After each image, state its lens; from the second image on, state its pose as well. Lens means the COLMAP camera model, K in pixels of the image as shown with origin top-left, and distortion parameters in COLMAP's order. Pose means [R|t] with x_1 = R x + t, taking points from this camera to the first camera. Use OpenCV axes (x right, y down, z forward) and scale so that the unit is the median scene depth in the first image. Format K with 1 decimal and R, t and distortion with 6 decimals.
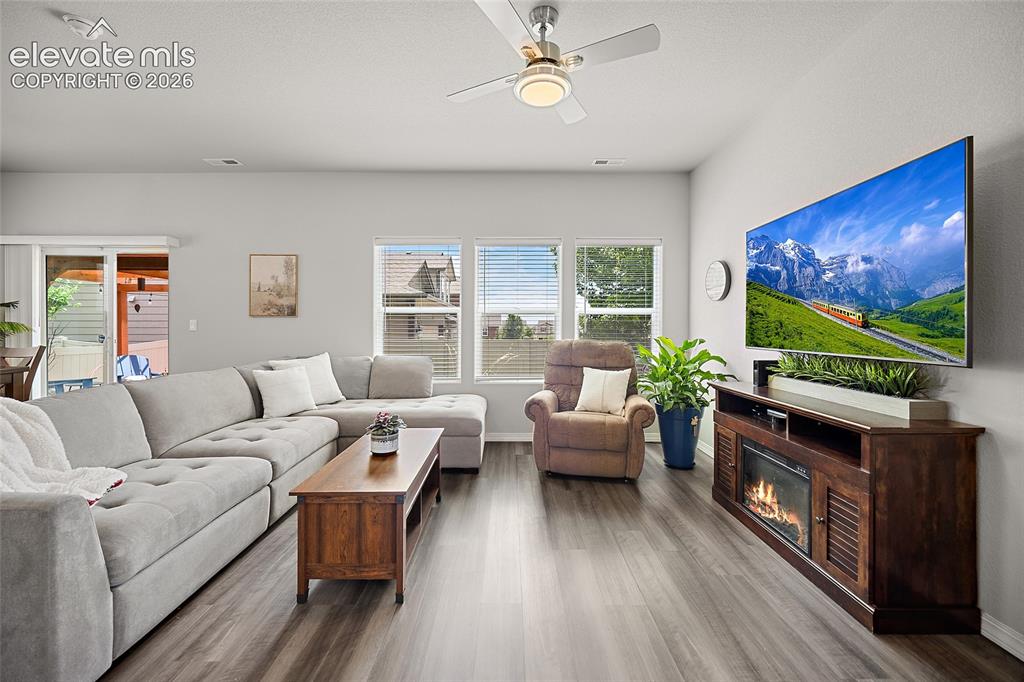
lens RADIAL K [[414.5, 0, 515.0], [0, 414.5, 322.1], [0, 0, 1]] dist [-0.001182, -0.000084]
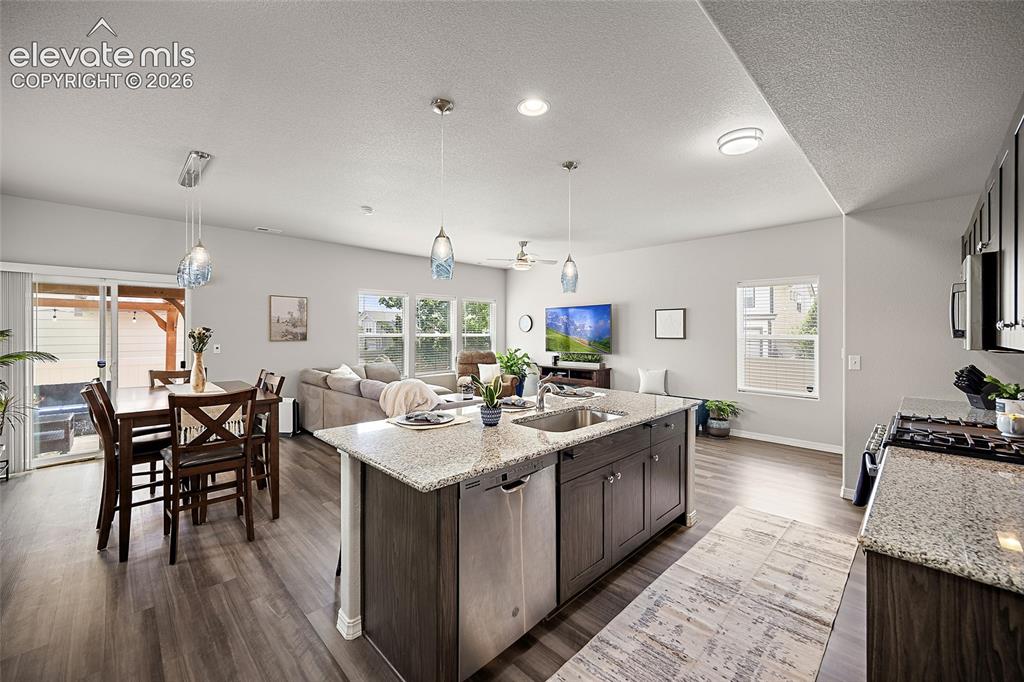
lens RADIAL K [[403.8, 0, 511.7], [0, 403.8, 336.4], [0, 0, 1]] dist [-0.001599, -0.000221]
pose [[0.712315, -0.006760, 0.701827, -1.604031], [-0.004636, 0.999886, 0.014336, -0.082625], [-0.701844, -0.013466, 0.712203, -0.793391]]
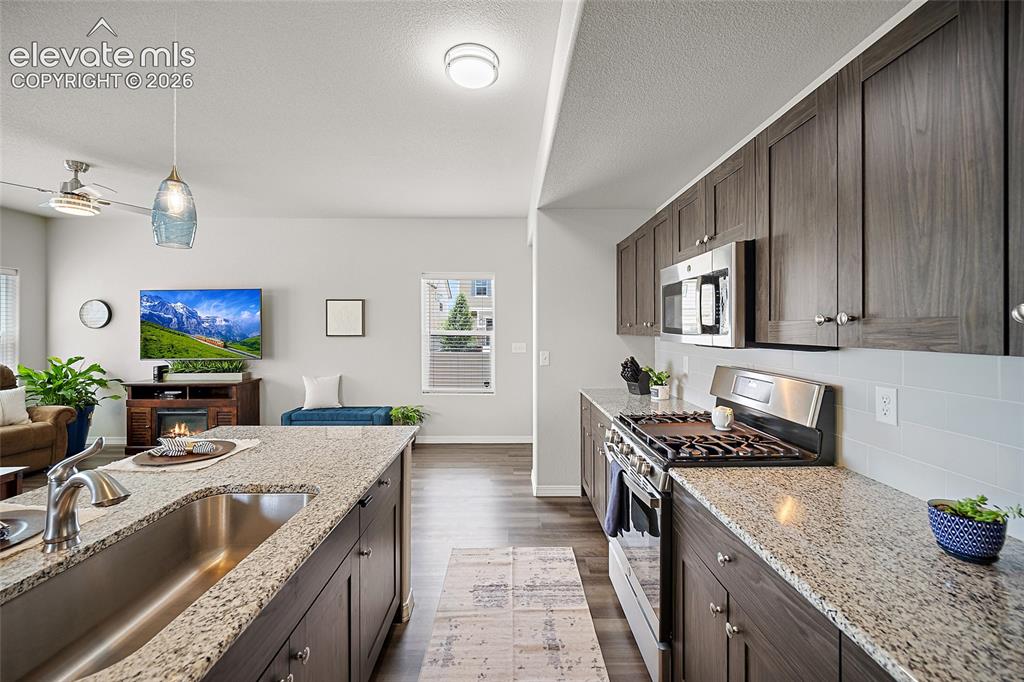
lens RADIAL K [[412.3, 0, 515.7], [0, 412.3, 328.0], [0, 0, 1]] dist [-0.001170, -0.000270]
pose [[-0.011777, 0.001114, 0.999930, -1.245333], [-0.004502, 0.999989, -0.001167, -0.080261], [-0.999921, -0.004516, -0.011771, -0.547656]]
